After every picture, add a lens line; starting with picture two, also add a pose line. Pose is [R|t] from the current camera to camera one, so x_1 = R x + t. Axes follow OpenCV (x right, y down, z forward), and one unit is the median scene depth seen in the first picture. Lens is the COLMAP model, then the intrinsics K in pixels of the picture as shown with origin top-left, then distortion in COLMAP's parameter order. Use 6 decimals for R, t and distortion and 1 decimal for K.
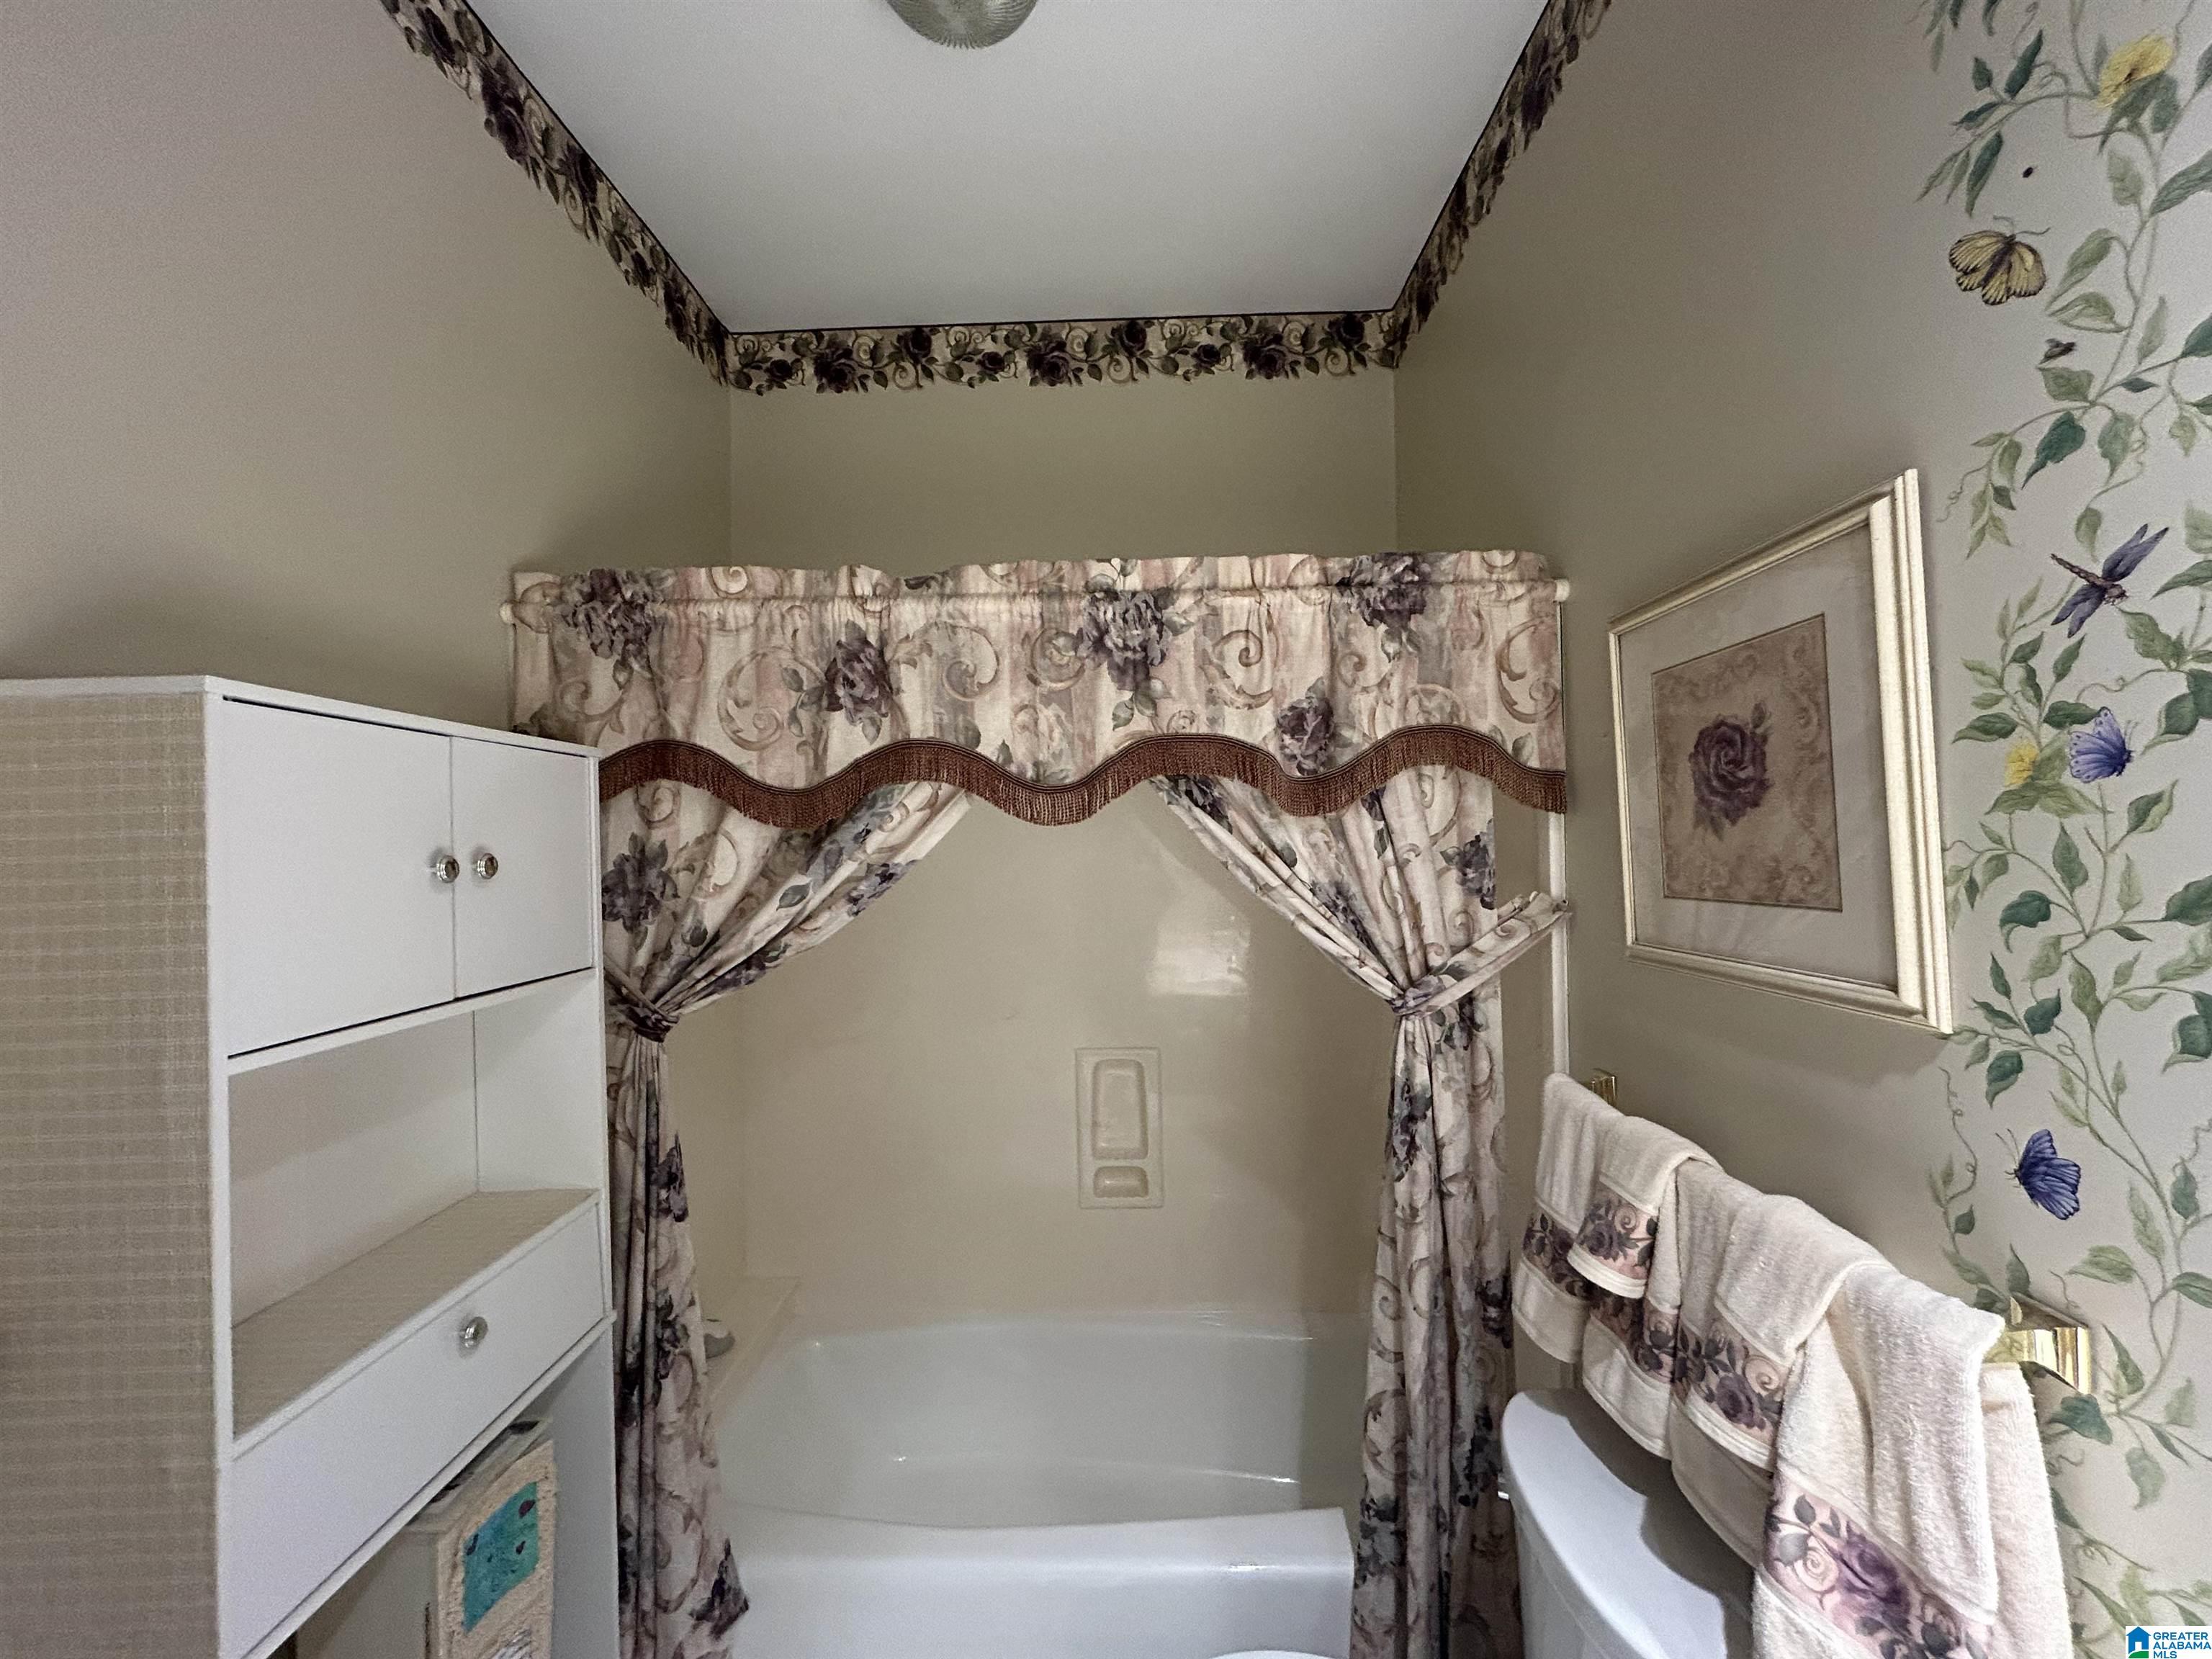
lens RADIAL K [[893.7, 0, 1107.3], [0, 893.7, 824.0], [0, 0, 1]] dist [0.012329, -0.000155]
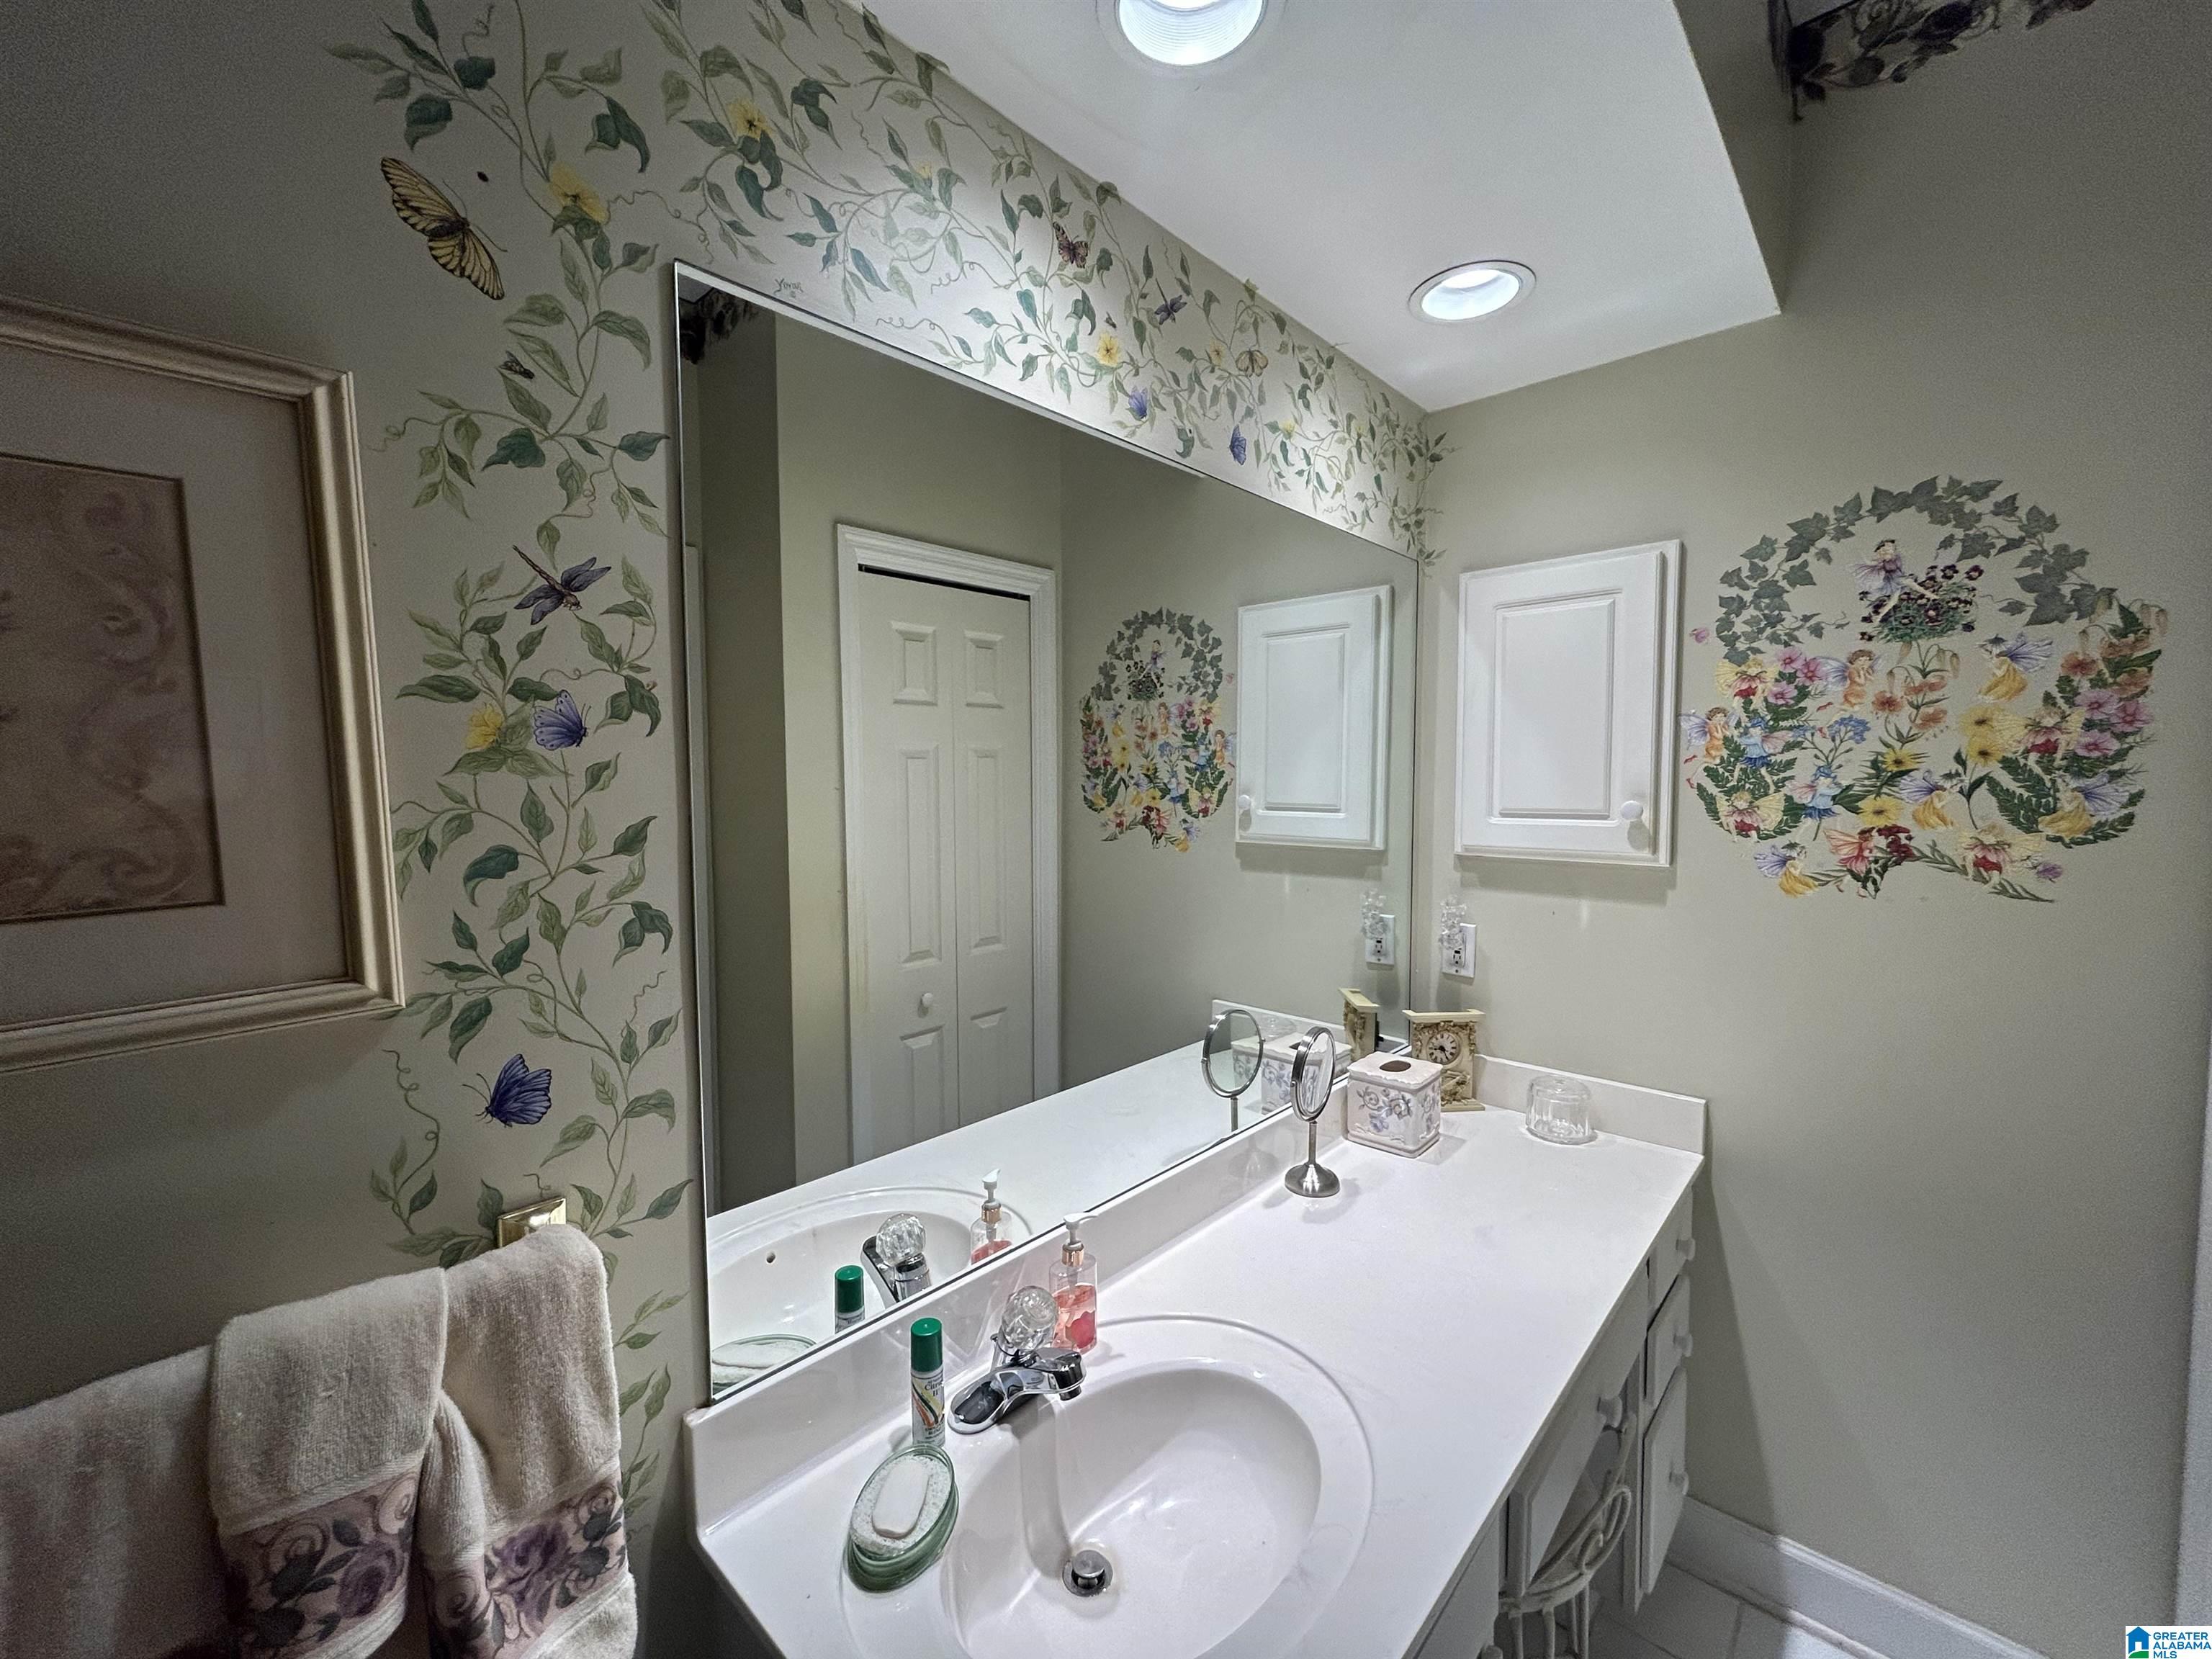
lens RADIAL K [[893.7, 0, 1108.7], [0, 893.7, 832.0], [0, 0, 1]] dist [0.012329, -0.000155]
pose [[-0.737227, -0.011520, 0.675547, -0.268860], [0.017706, 0.999182, 0.036362, 0.032261], [-0.675413, 0.038769, -0.736420, 1.339026]]
